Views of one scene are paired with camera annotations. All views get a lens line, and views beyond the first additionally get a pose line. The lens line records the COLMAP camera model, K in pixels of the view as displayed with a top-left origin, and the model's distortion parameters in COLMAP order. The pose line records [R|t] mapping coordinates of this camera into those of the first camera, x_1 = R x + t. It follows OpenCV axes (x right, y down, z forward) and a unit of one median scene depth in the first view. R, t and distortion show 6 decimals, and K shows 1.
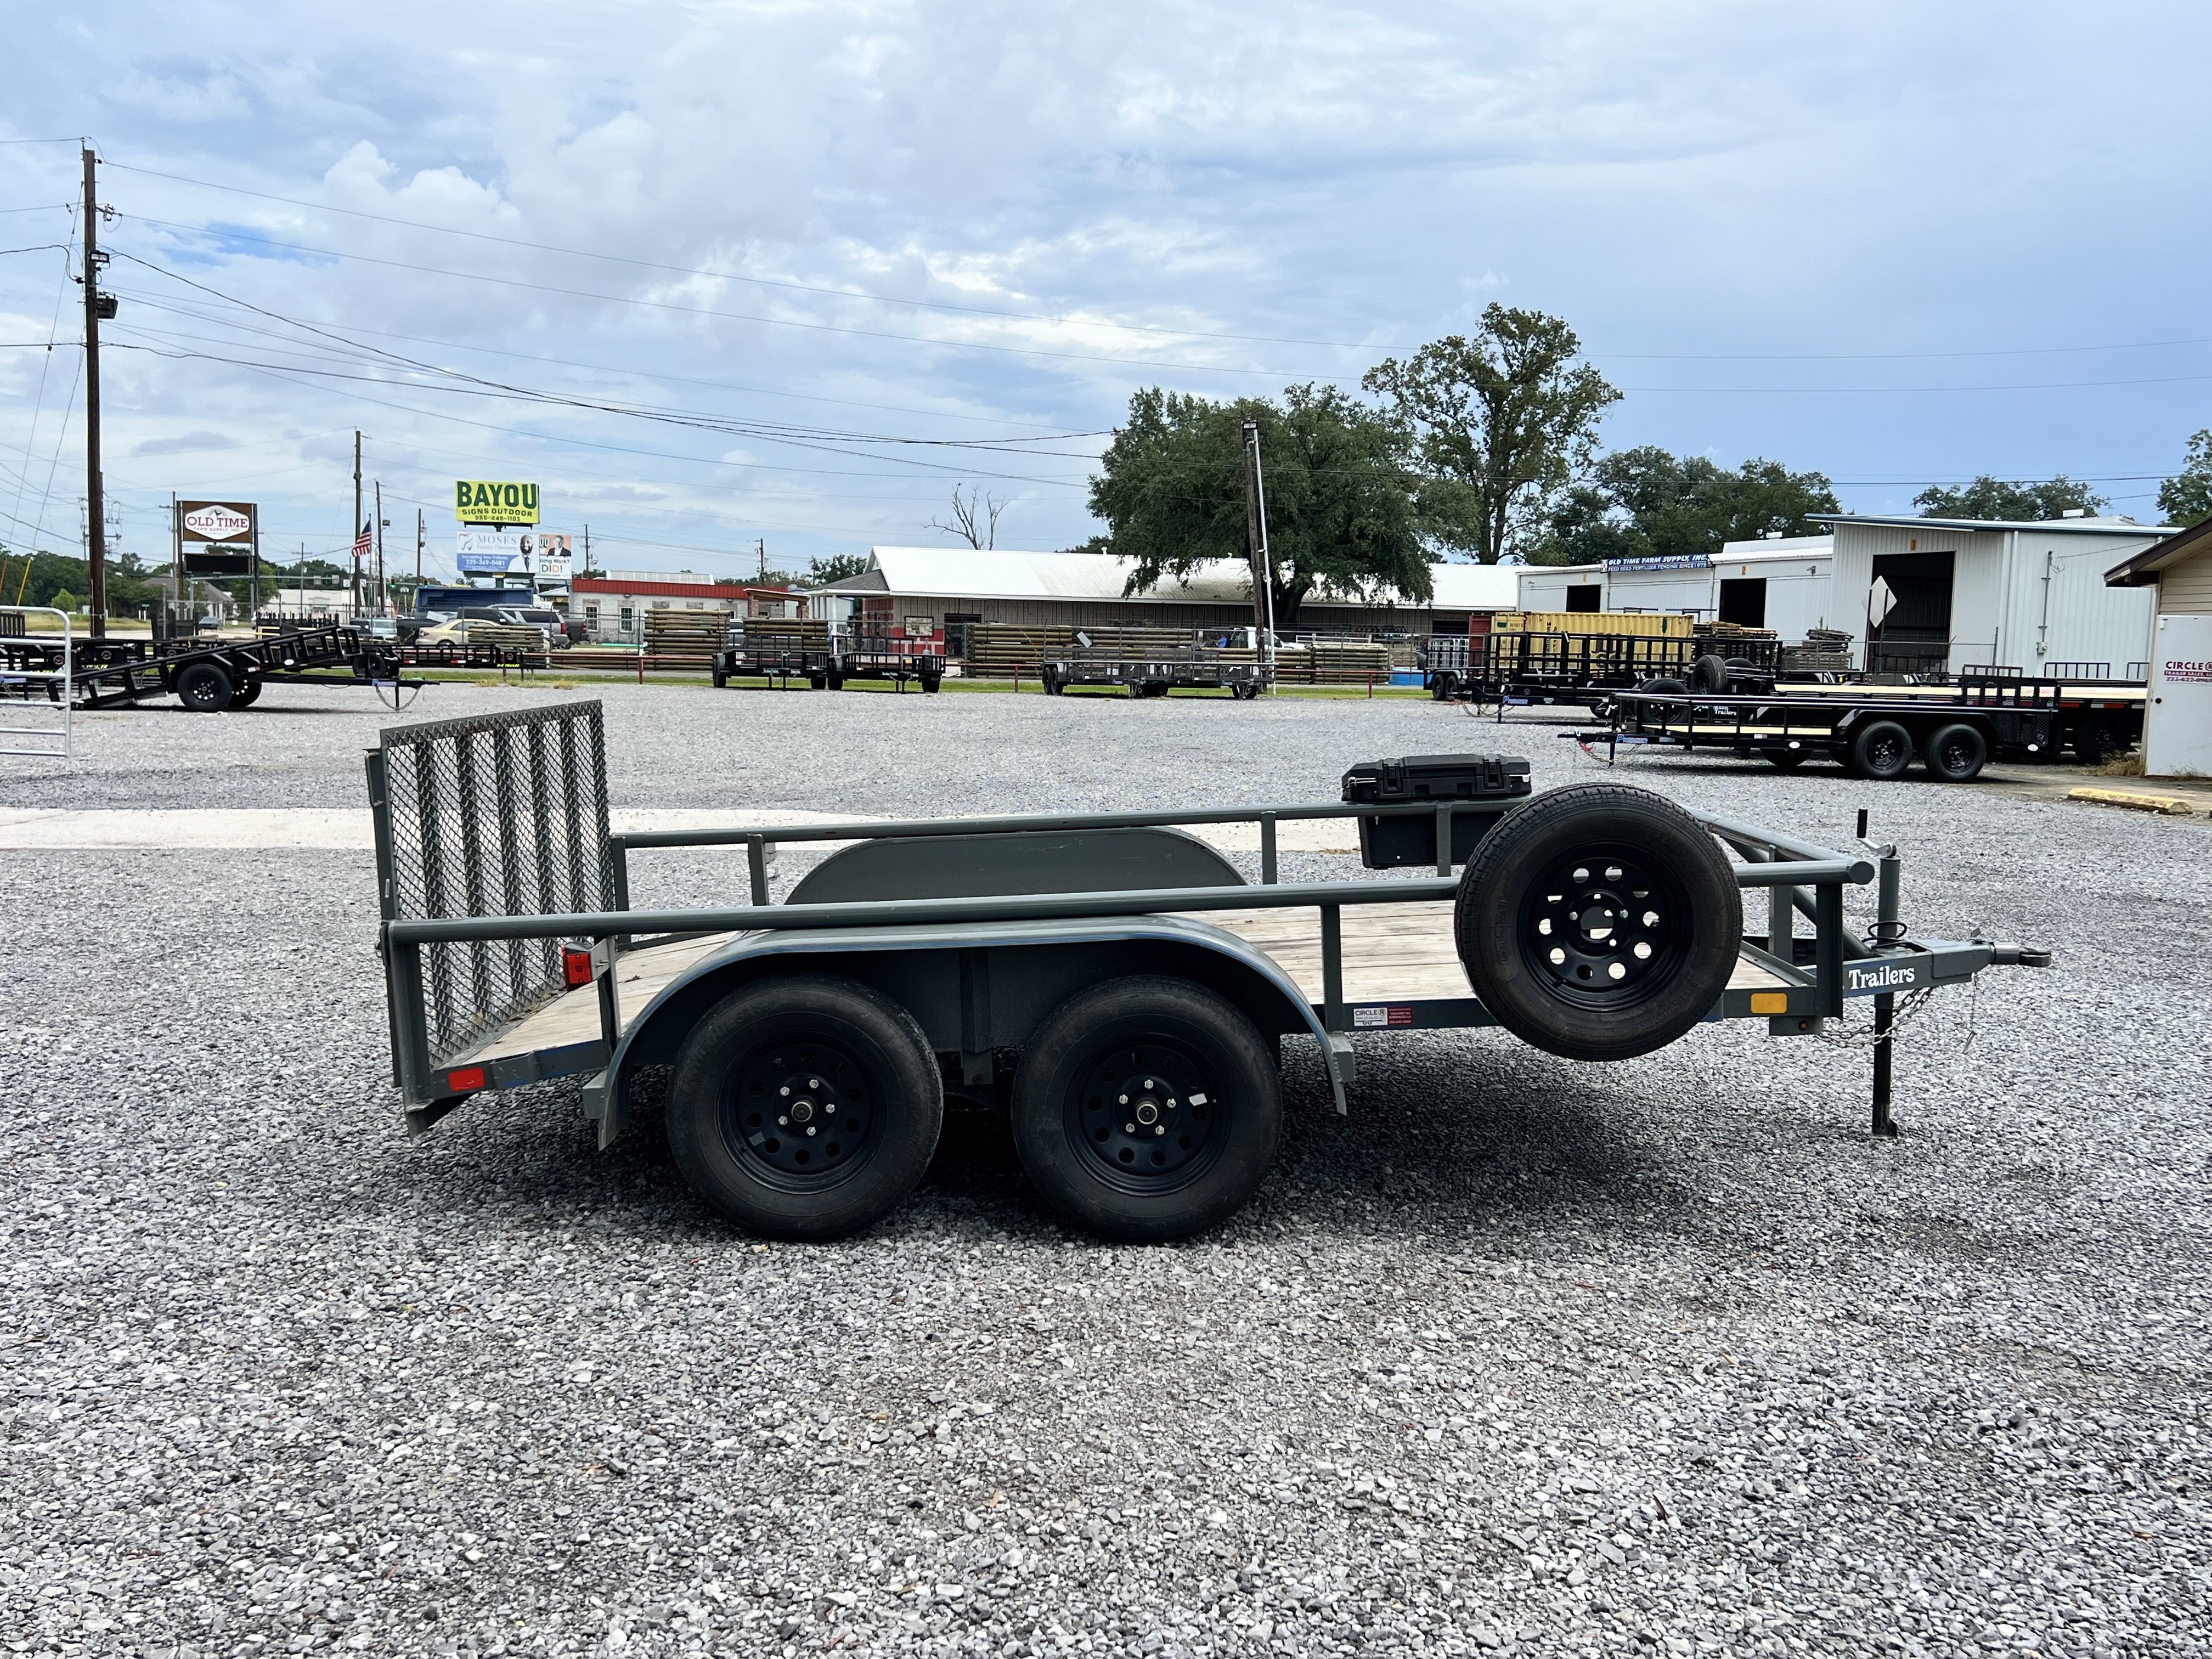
lens RADIAL K [[2004.1, 0, 1124.8], [0, 2004.1, 843.7], [0, 0, 1]] dist [0.025765, 0.000000]
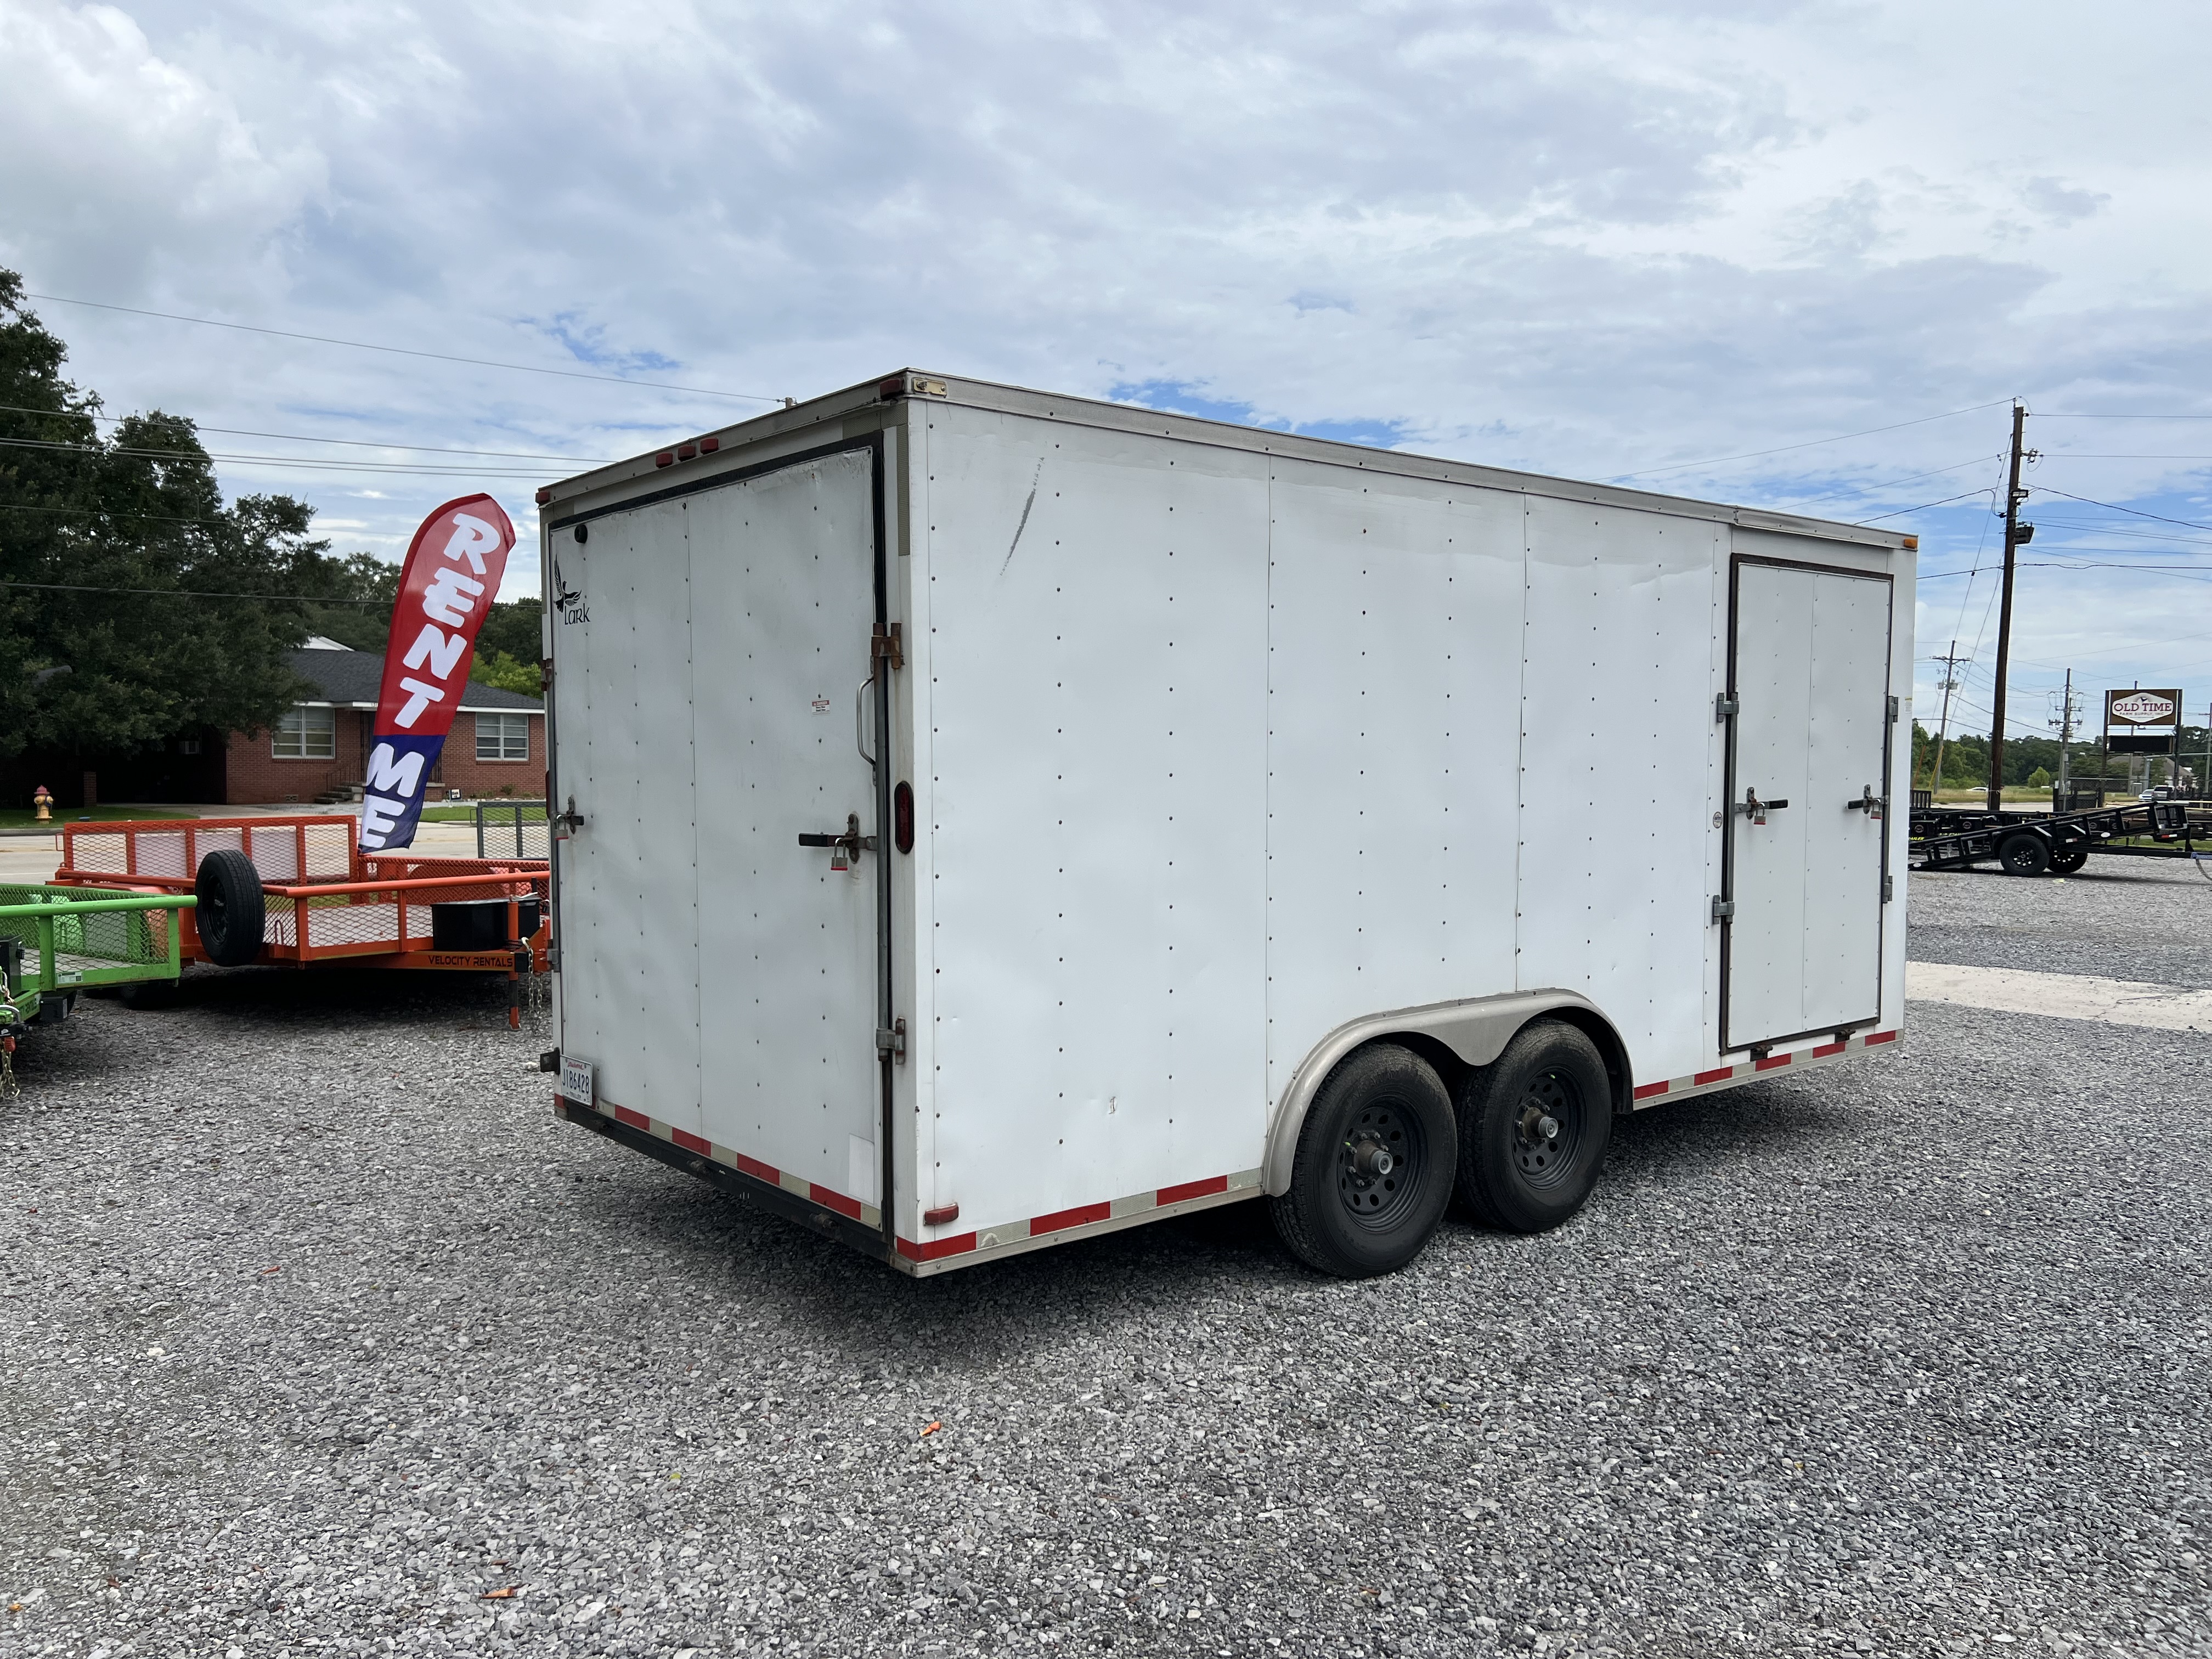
lens RADIAL K [[1671.3, 0, 1112.0], [0, 1671.3, 845.8], [0, 0, 1]] dist [0.020505, -0.000357]
pose [[0.549726, 0.025944, -0.834942, 0.032910], [-0.091799, 0.995340, -0.029512, -0.004379], [0.830286, 0.092871, 0.549546, 0.027222]]
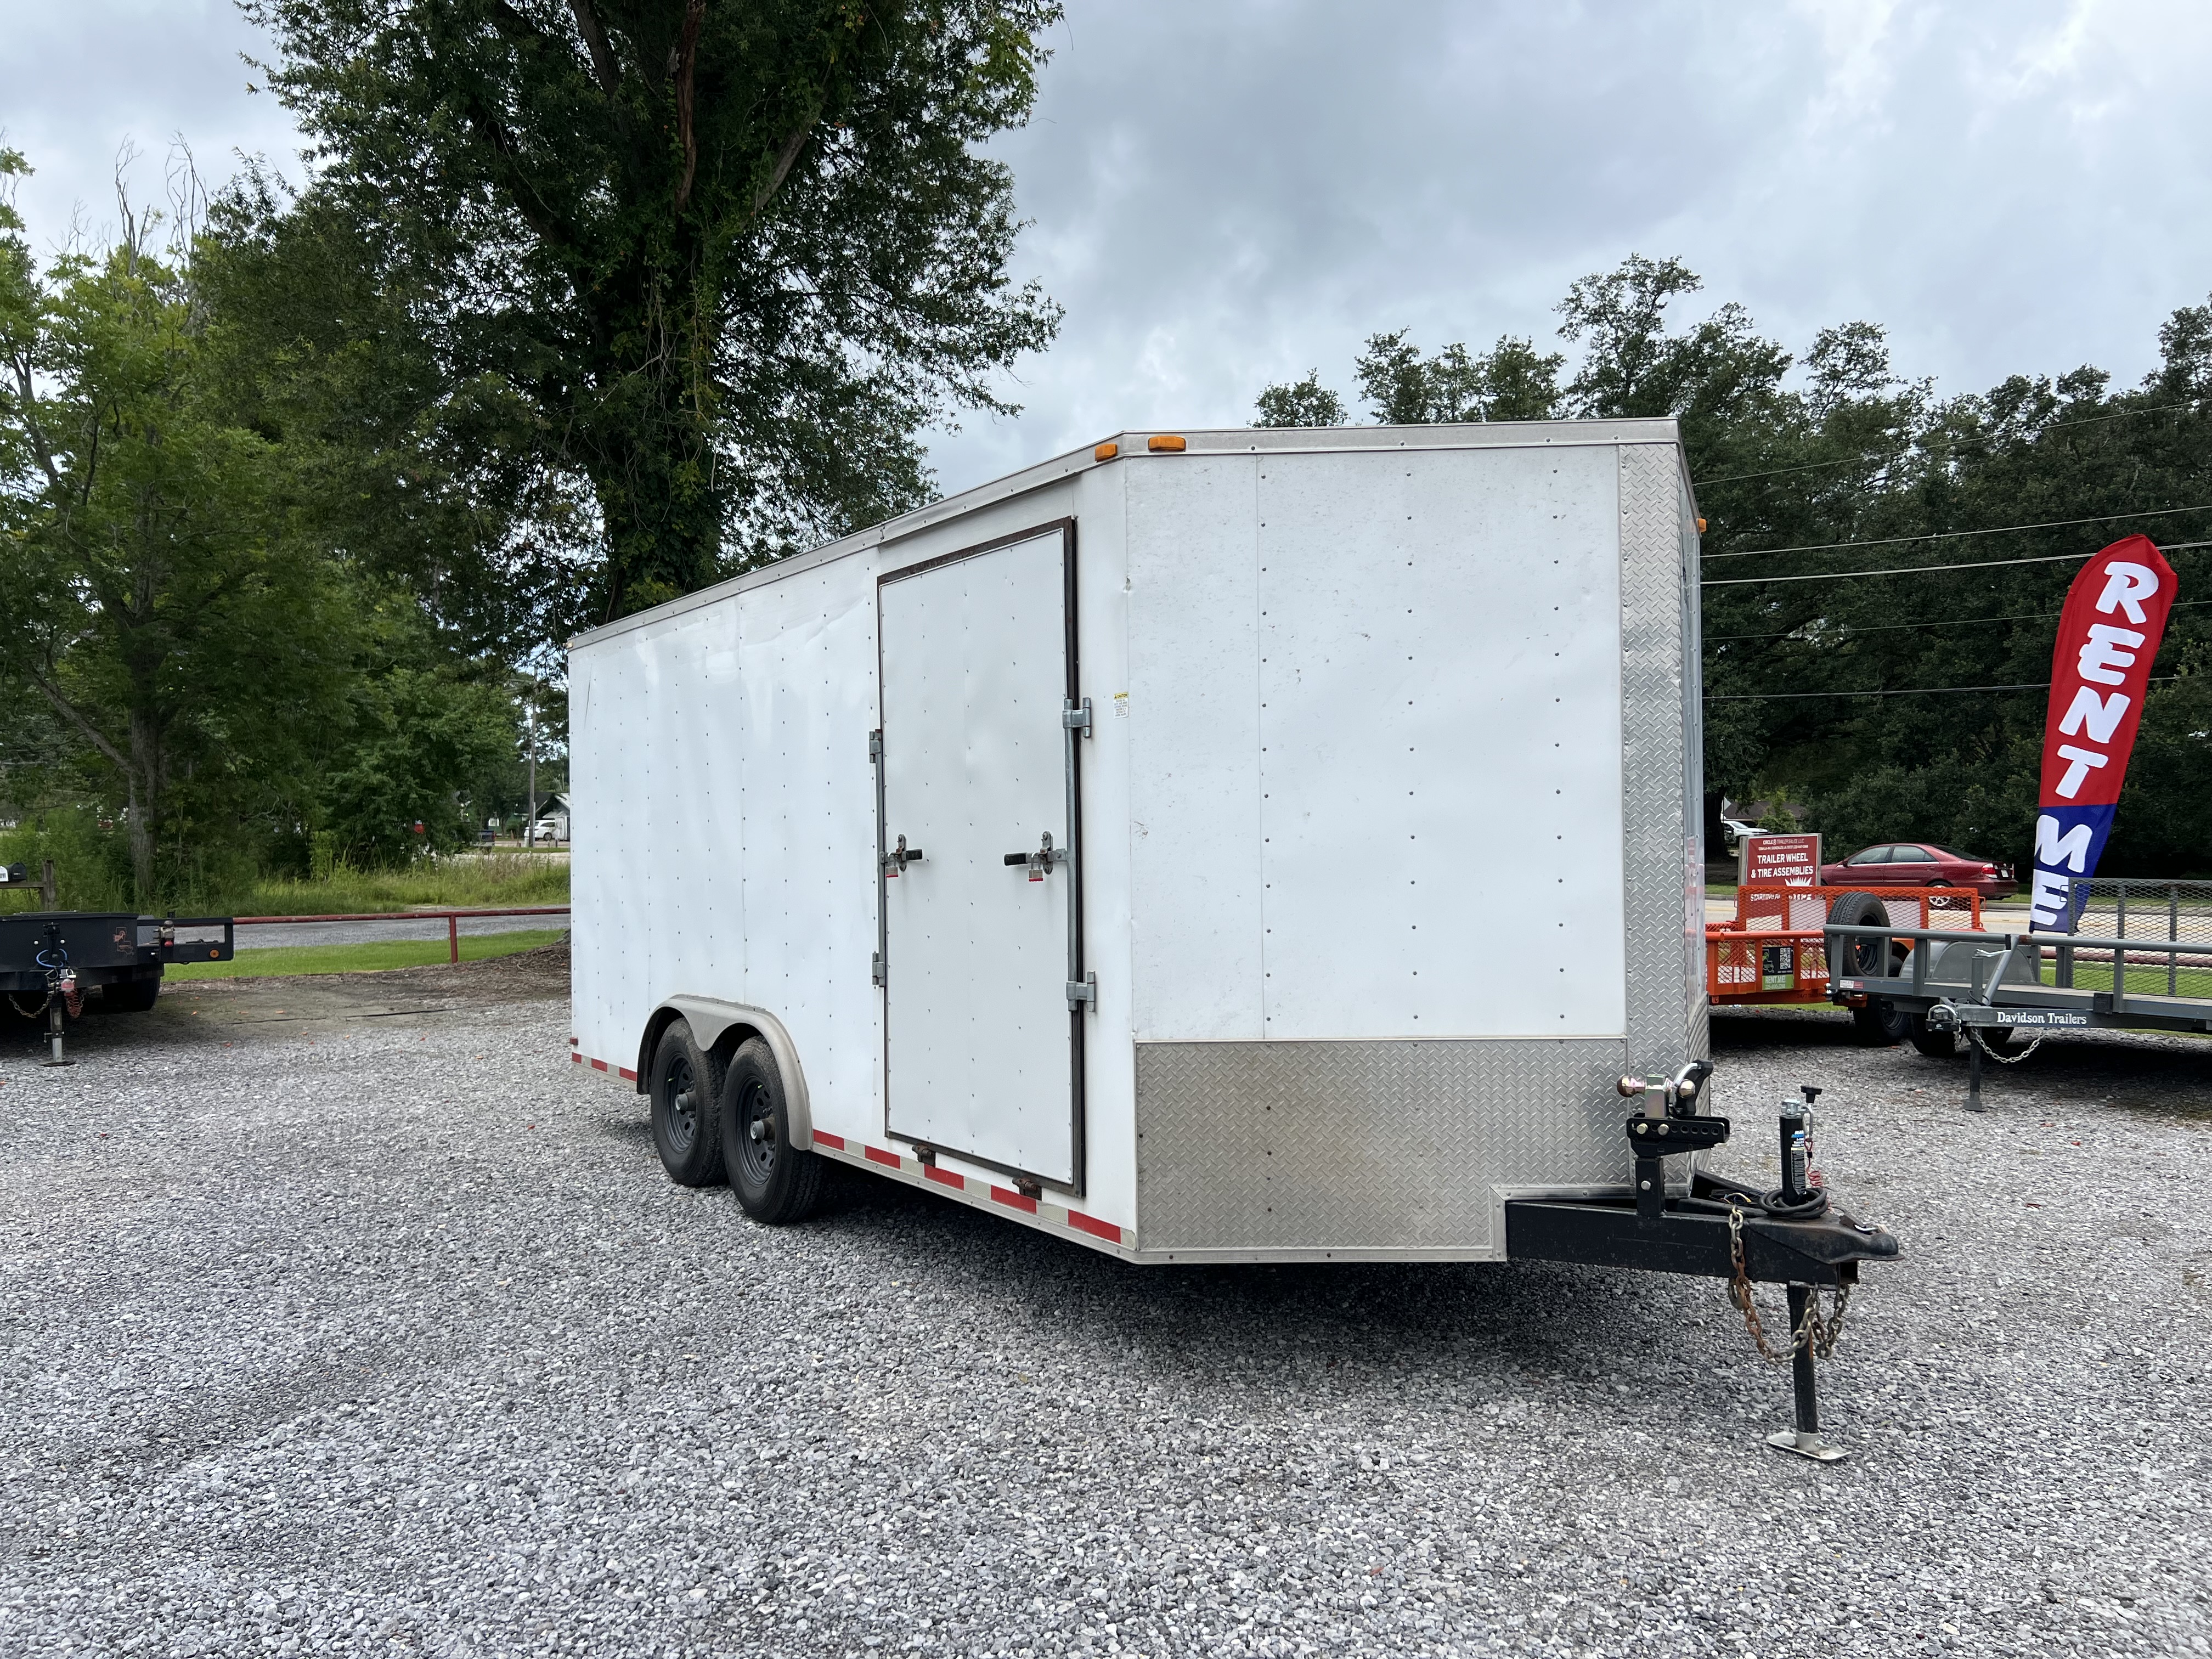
lens RADIAL K [[1671.3, 0, 1116.8], [0, 1671.3, 838.9], [0, 0, 1]] dist [0.020505, -0.000357]
pose [[-0.879317, -0.020862, -0.475779, -0.012751], [-0.071791, 0.993430, 0.089123, -0.030794], [0.470794, 0.112524, -0.875038, 0.270076]]
